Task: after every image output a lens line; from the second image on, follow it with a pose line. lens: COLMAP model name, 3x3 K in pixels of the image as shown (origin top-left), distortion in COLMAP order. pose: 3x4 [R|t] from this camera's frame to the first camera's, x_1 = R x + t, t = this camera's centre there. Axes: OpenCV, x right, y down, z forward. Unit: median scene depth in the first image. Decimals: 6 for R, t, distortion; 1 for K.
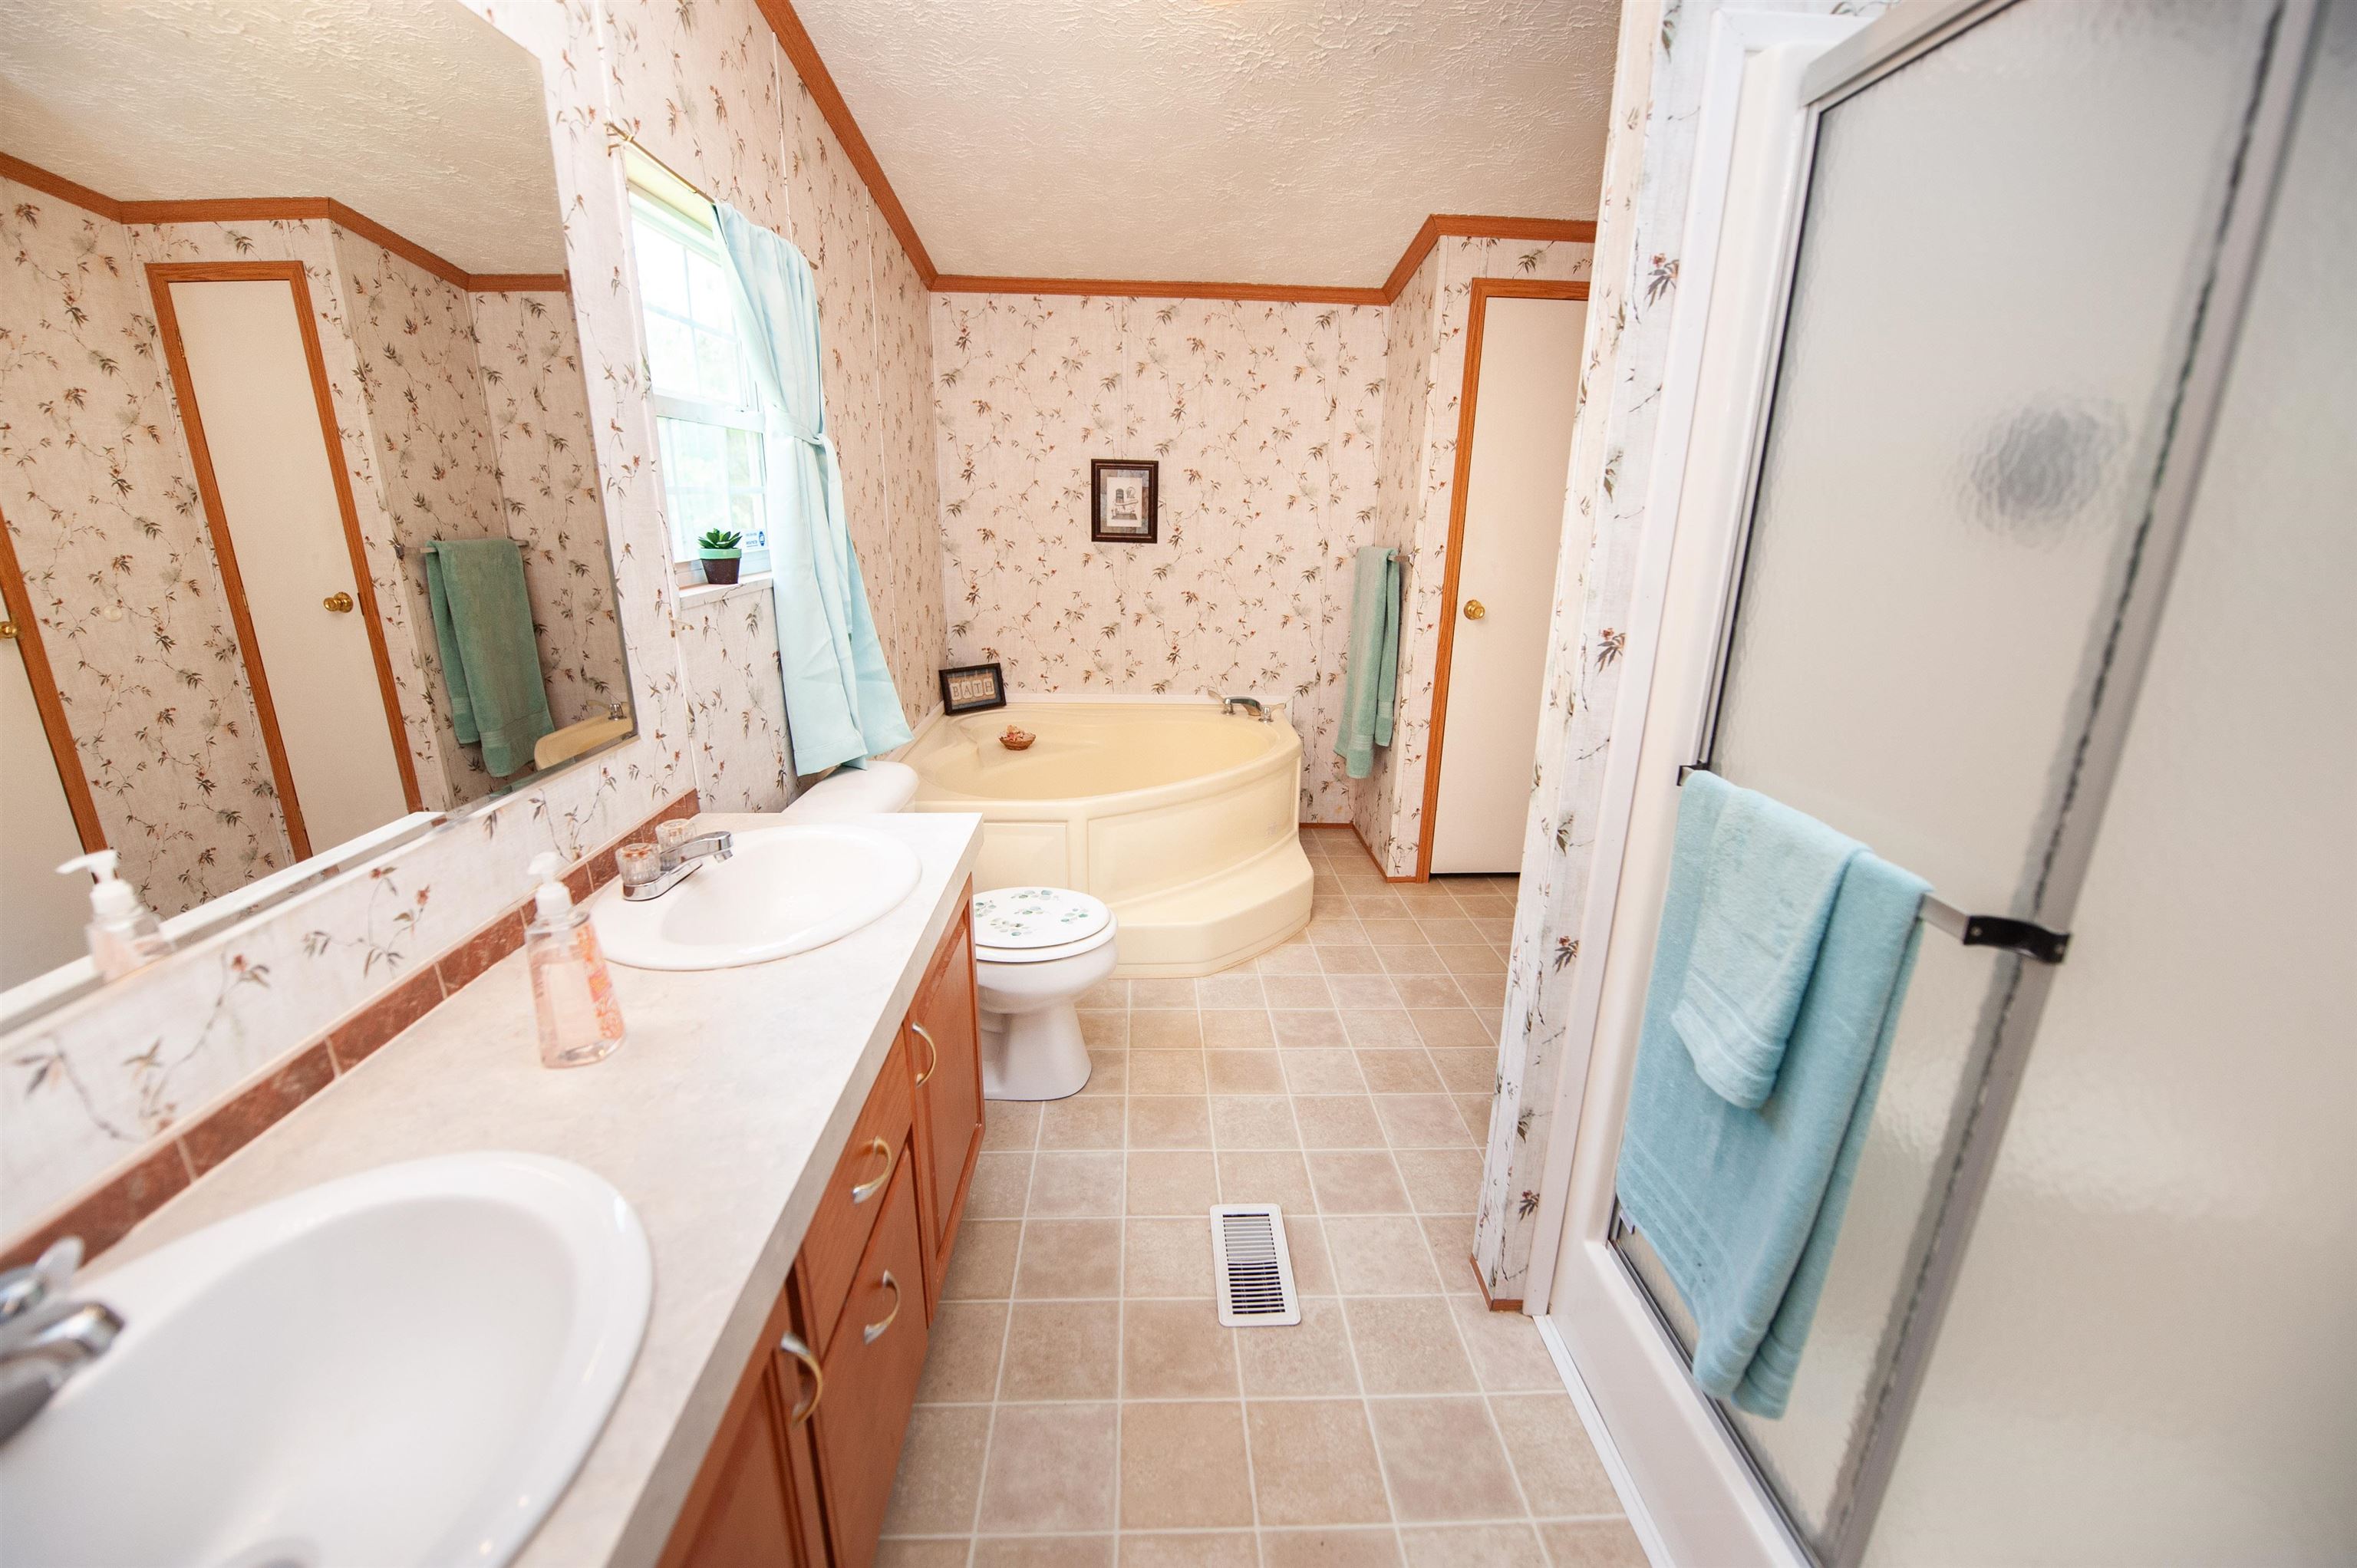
lens RADIAL K [[955.7, 0, 1183.2], [0, 955.7, 793.6], [0, 0, 1]] dist [-0.014088, -0.003960]
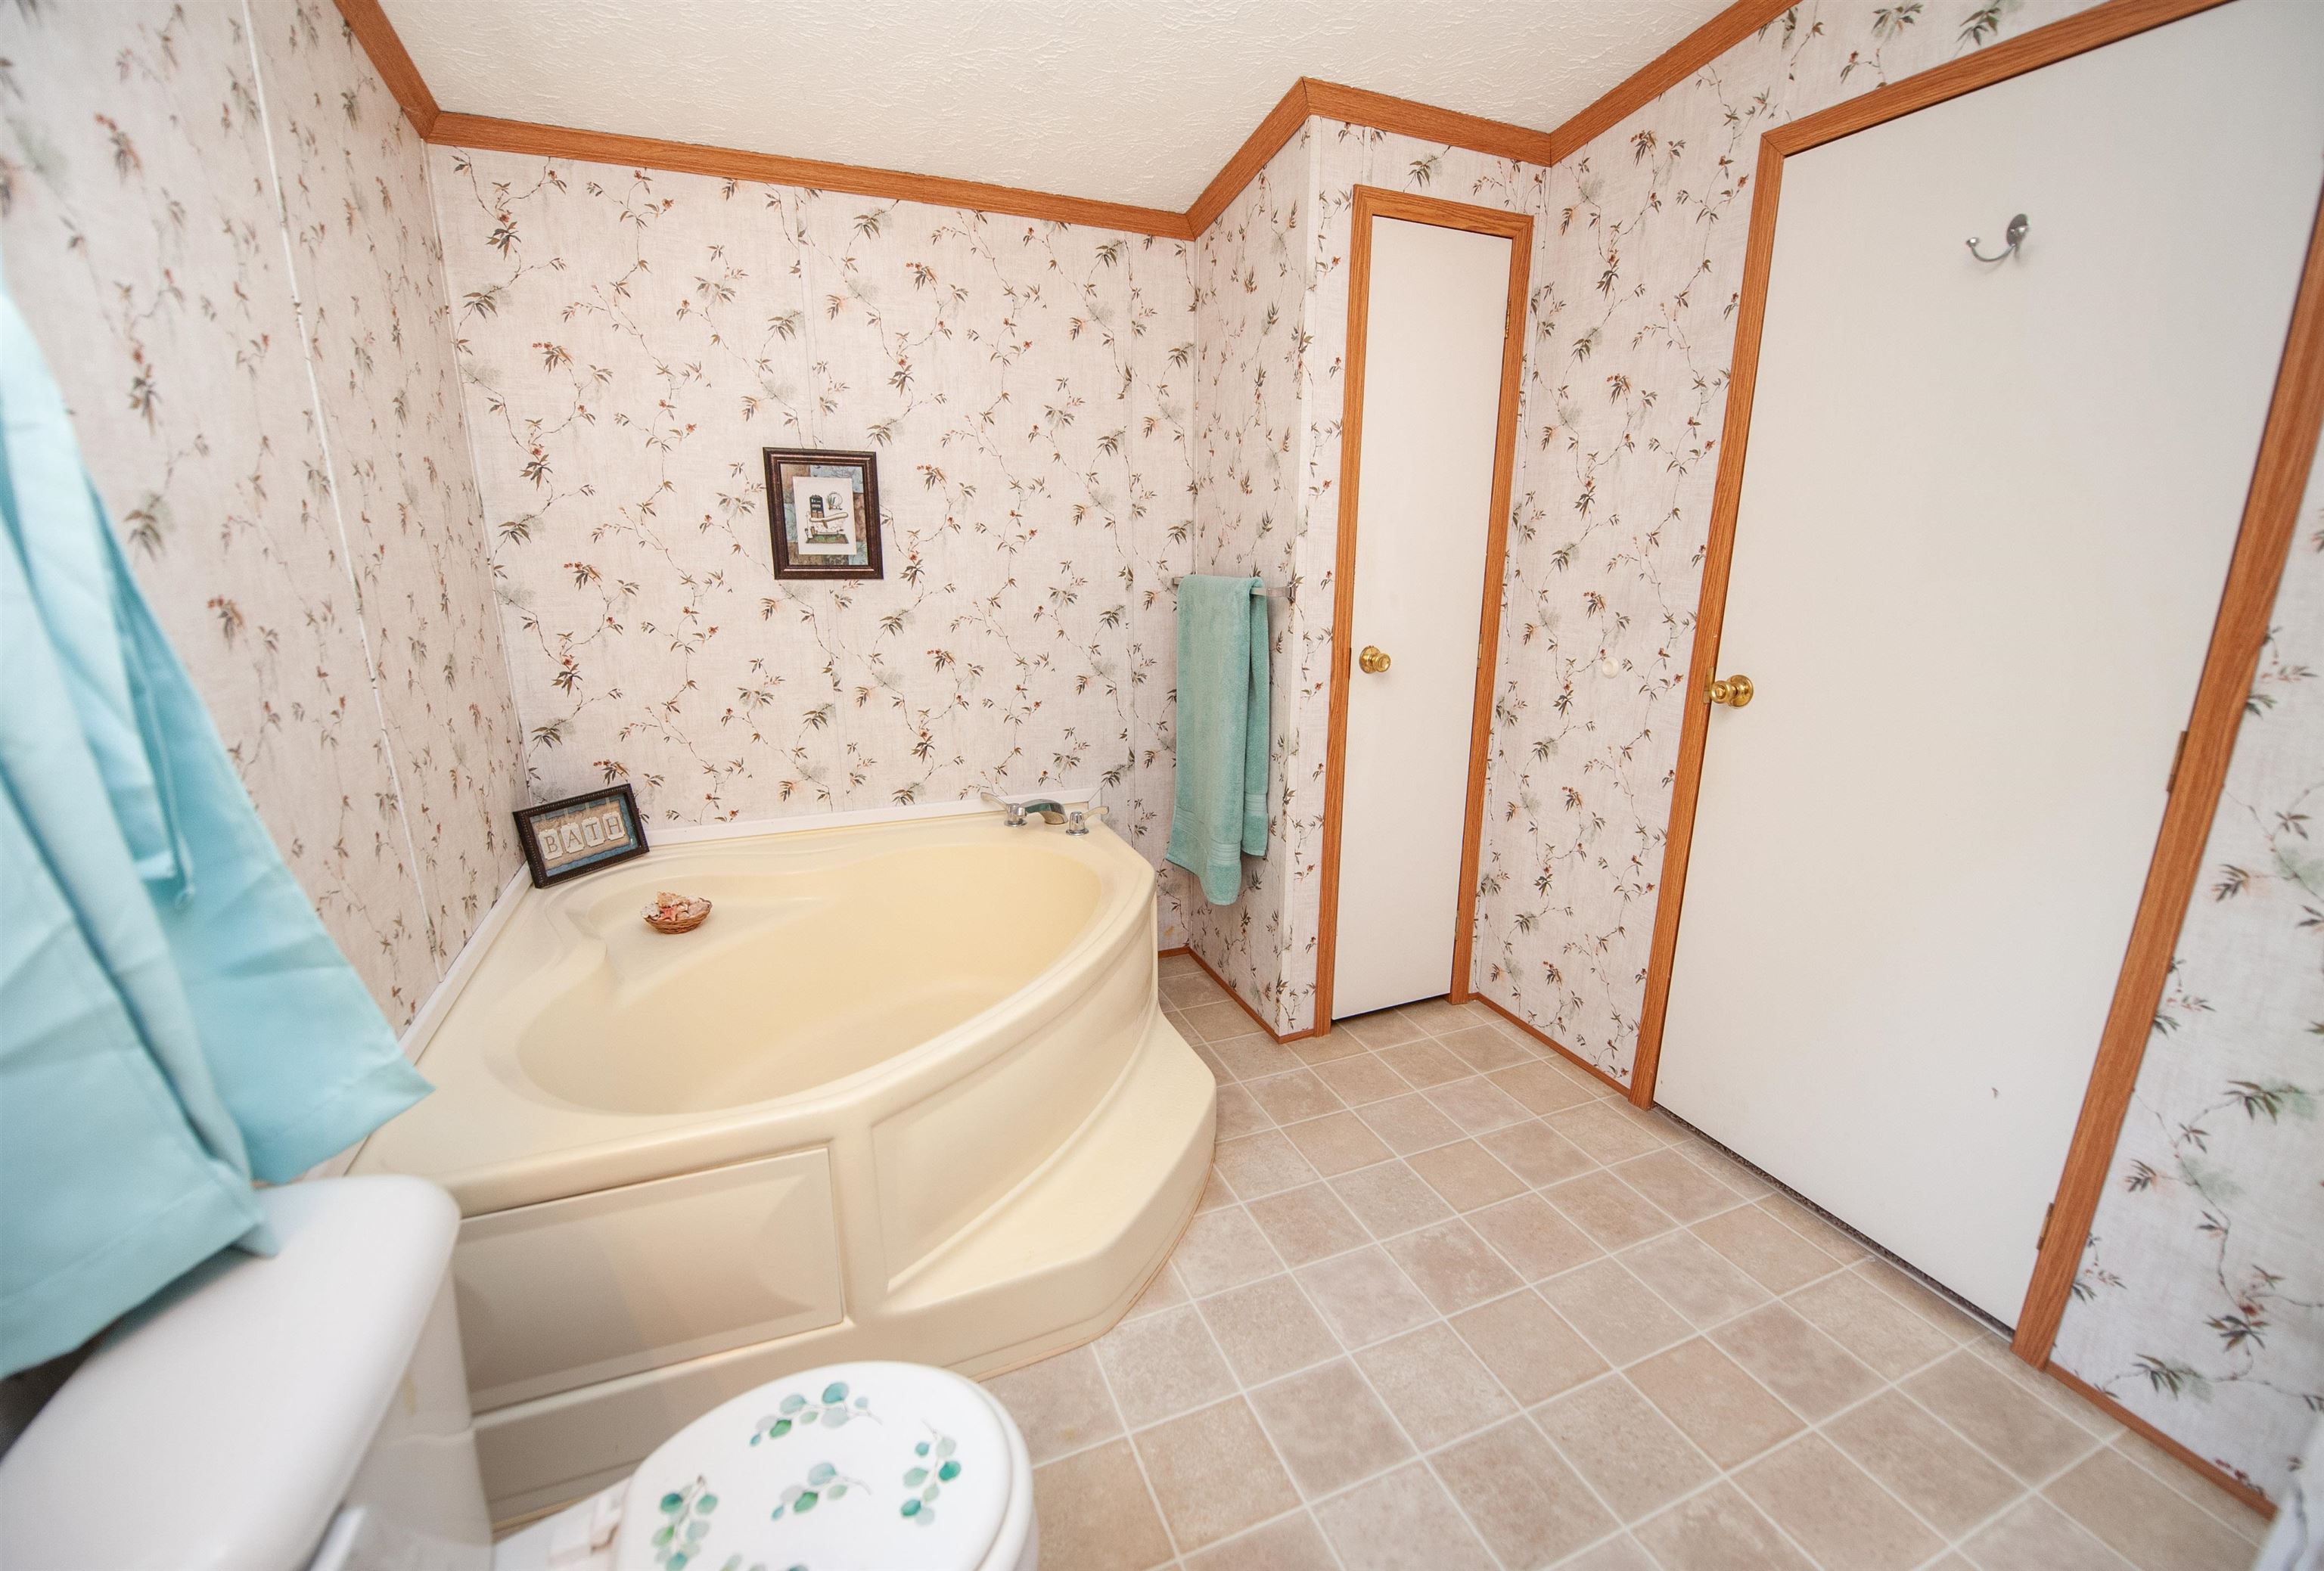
lens RADIAL K [[955.7, 0, 1185.0], [0, 955.7, 793.3], [0, 0, 1]] dist [-0.012433, -0.005930]
pose [[0.936090, -0.102194, 0.336588, -0.071840], [0.111298, 0.993756, -0.007813, -0.093707], [-0.333688, 0.044776, 0.941620, 0.342388]]
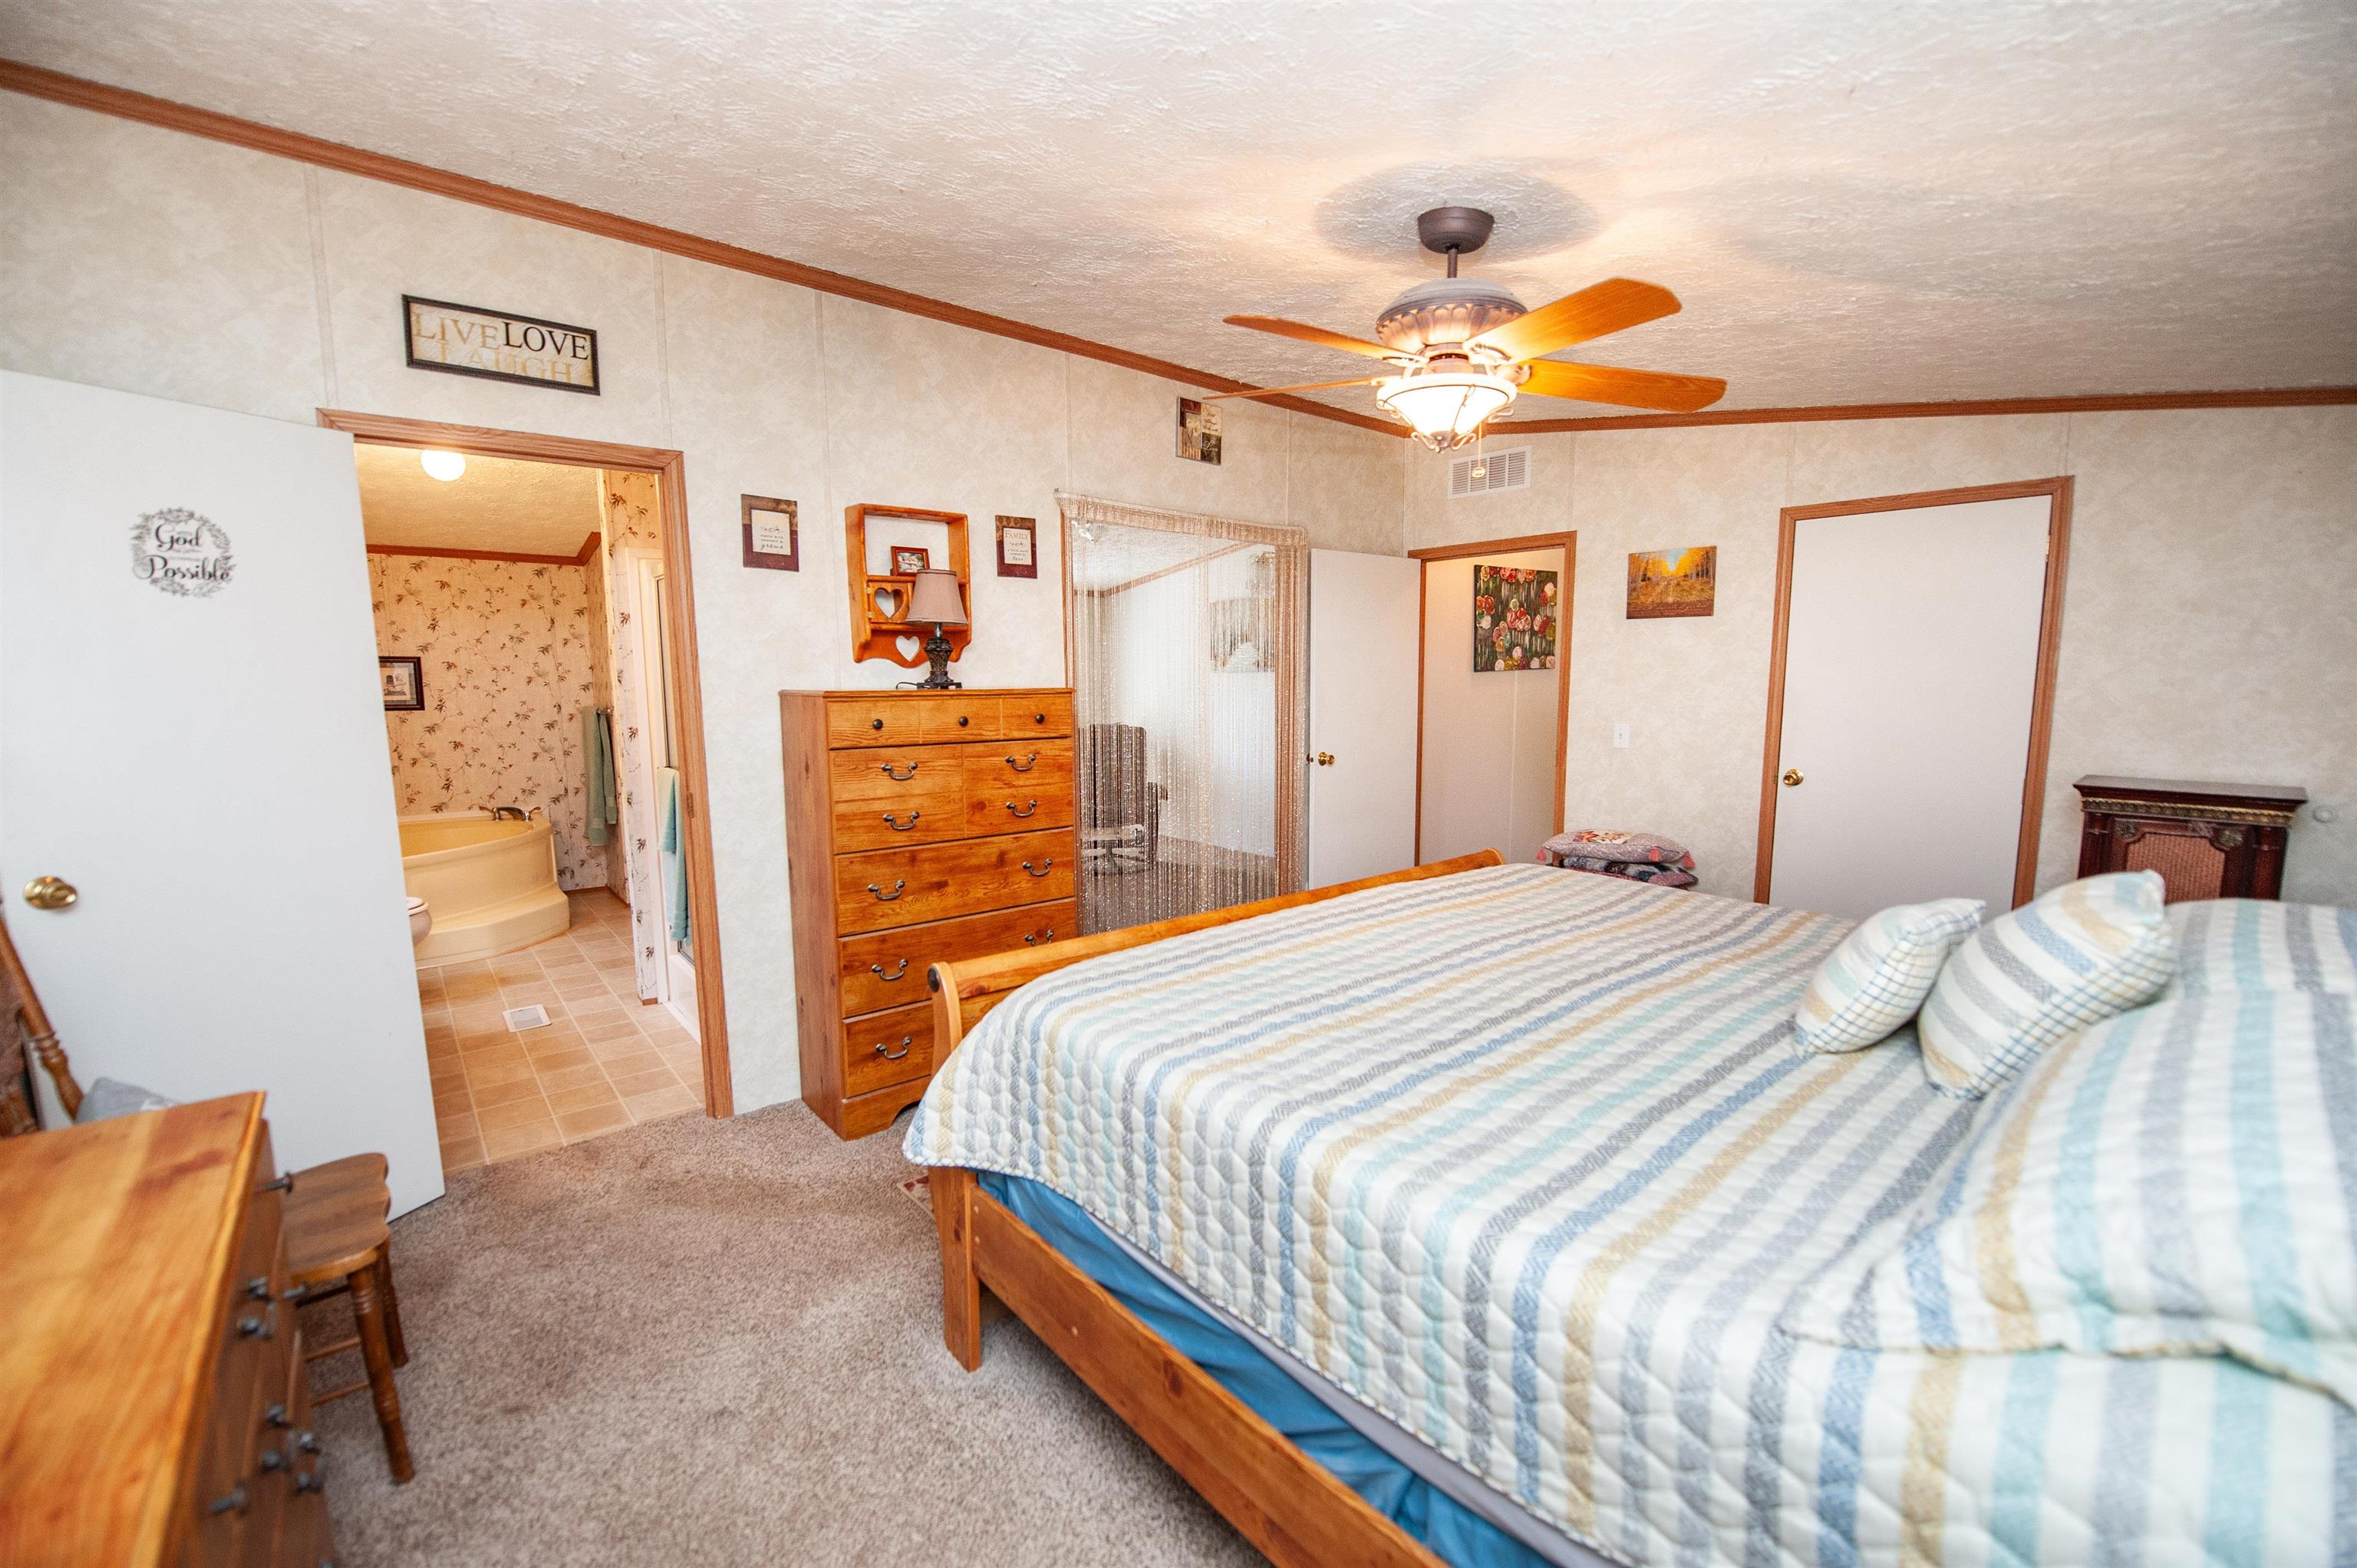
lens RADIAL K [[955.7, 0, 1183.2], [0, 955.7, 793.6], [0, 0, 1]] dist [-0.014088, -0.003960]
pose [[0.785905, -0.094561, 0.611074, -0.011900], [0.190414, 0.977225, -0.093672, 0.232596], [-0.588299, 0.189975, 0.786011, -0.845780]]
